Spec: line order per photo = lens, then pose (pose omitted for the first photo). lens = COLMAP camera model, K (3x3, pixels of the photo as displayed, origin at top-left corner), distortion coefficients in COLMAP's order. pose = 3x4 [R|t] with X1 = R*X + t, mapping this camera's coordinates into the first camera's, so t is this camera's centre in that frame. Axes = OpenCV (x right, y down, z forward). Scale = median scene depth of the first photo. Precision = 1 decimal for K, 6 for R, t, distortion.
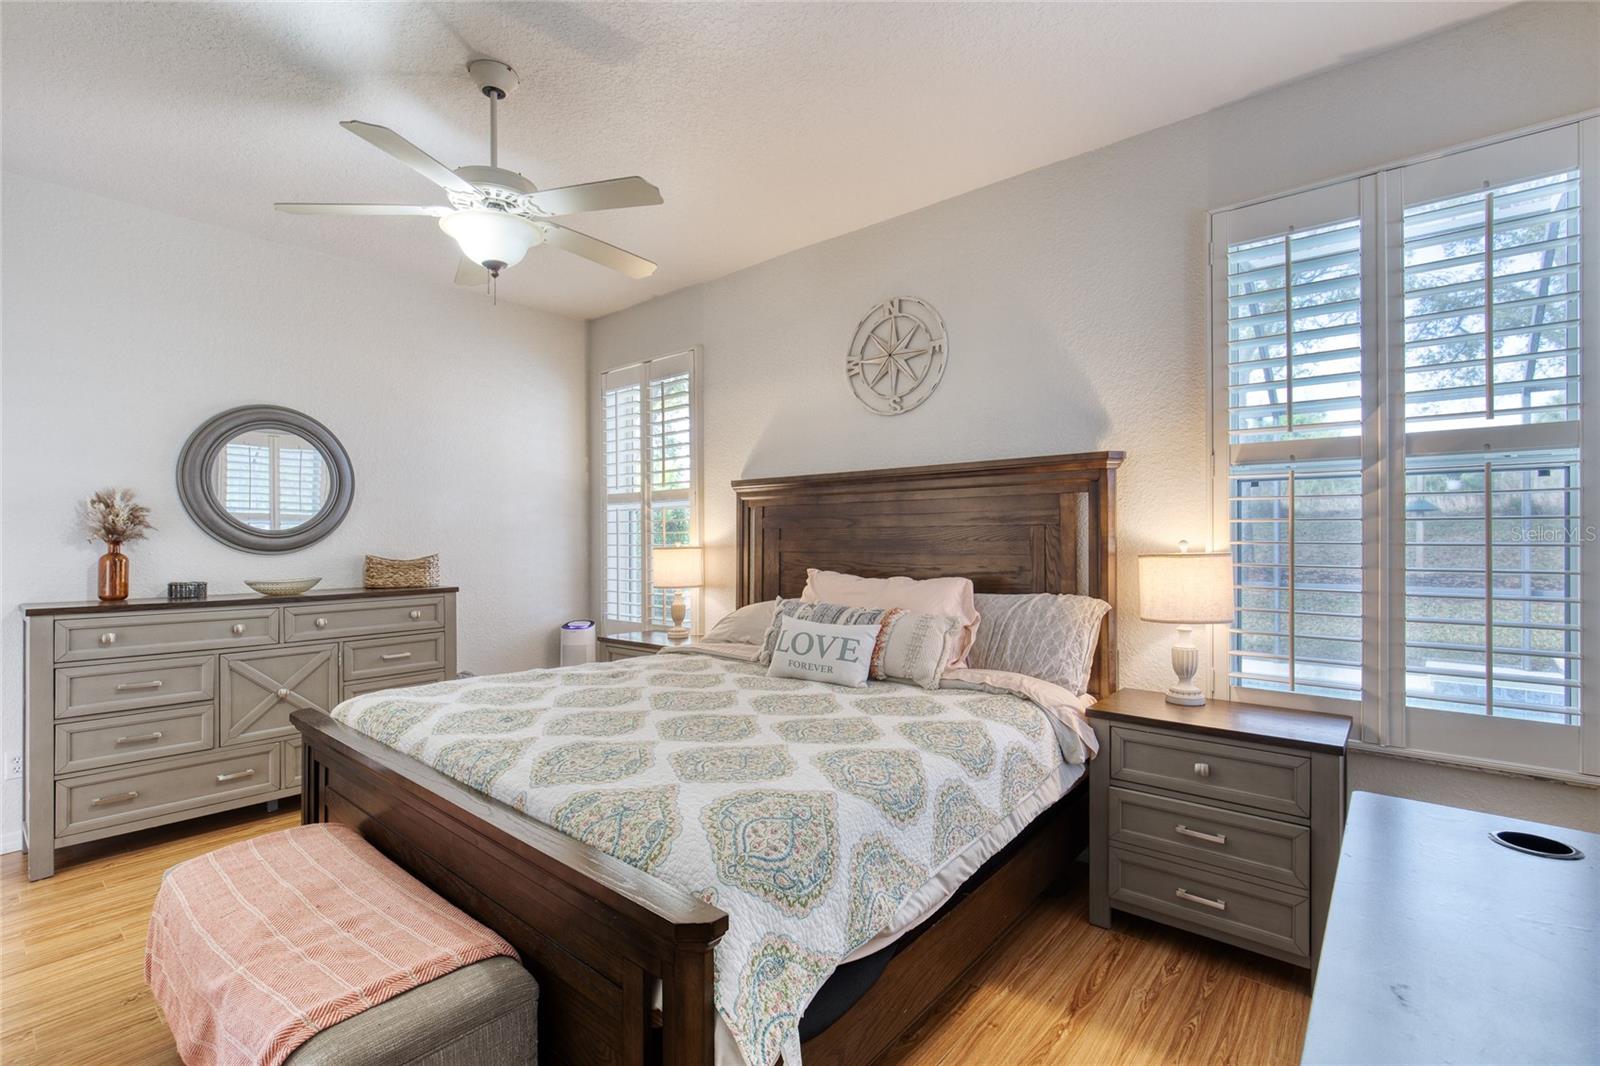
lens RADIAL K [[733.2, 0, 780.8], [0, 733.2, 533.7], [0, 0, 1]] dist [-0.019628, 0.010045]
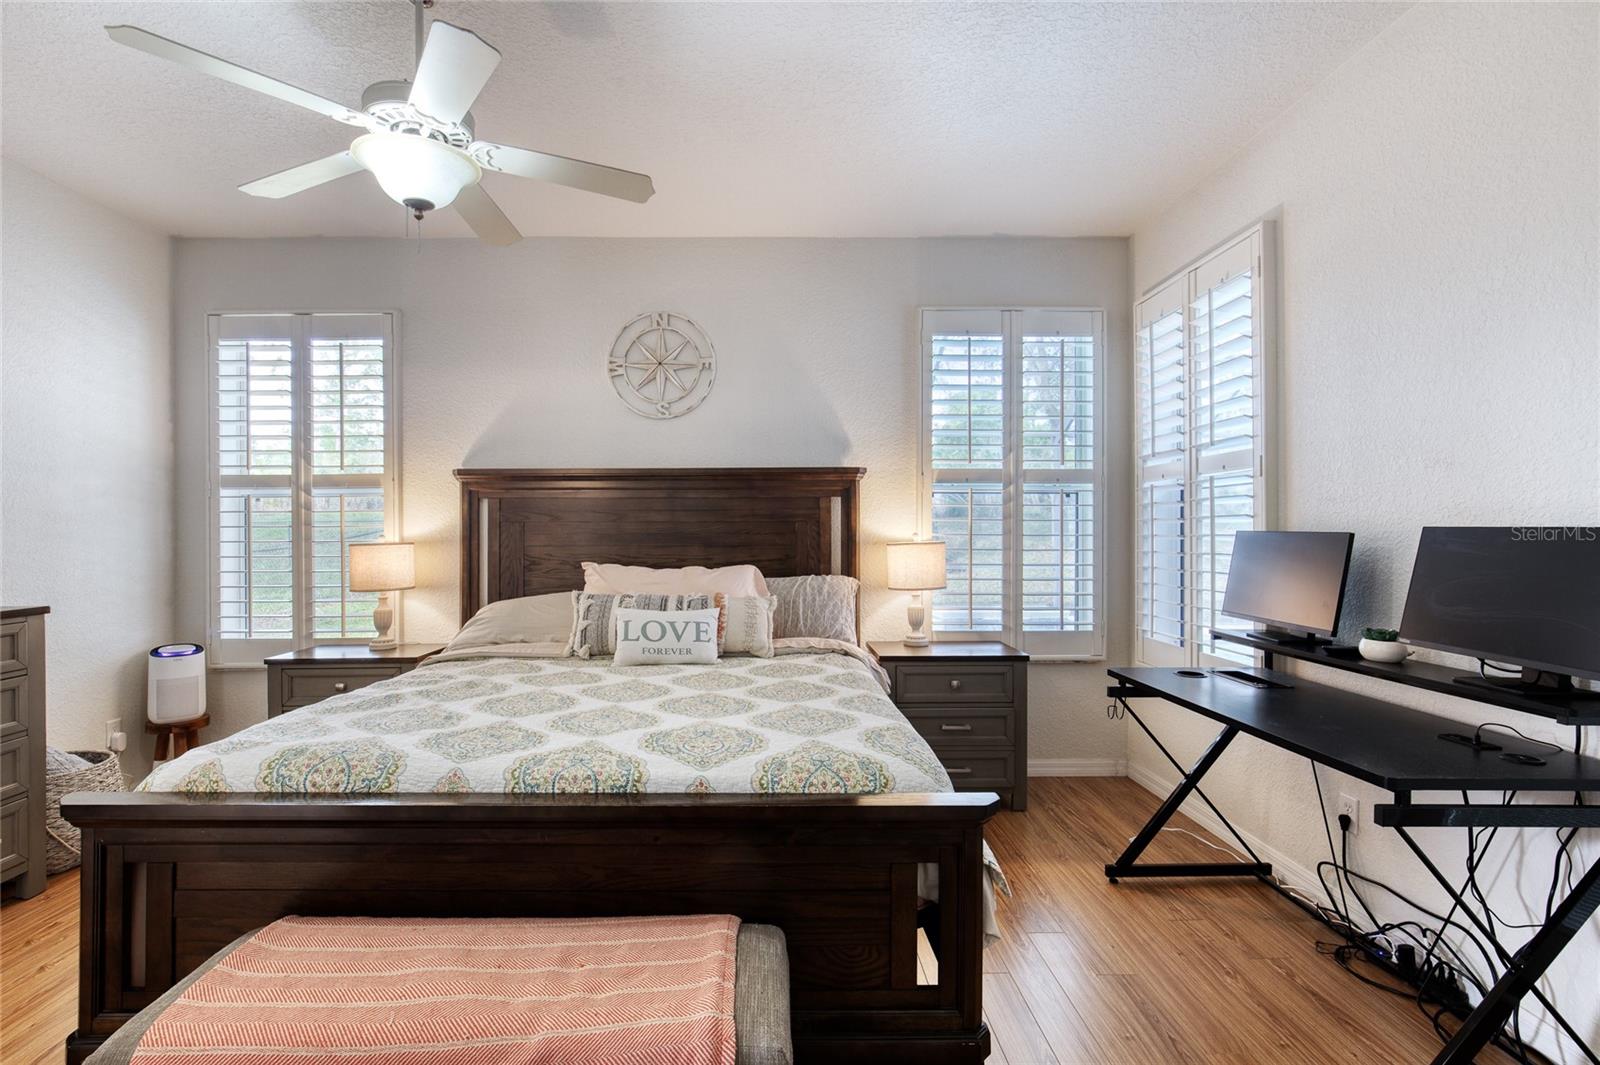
lens RADIAL K [[733.2, 0, 780.8], [0, 733.2, 533.2], [0, 0, 1]] dist [-0.019628, 0.010045]
pose [[0.744398, -0.001996, 0.667733, -0.526672], [-0.002576, 0.999980, 0.005862, 0.001217], [-0.667731, -0.006084, 0.744378, 0.083758]]
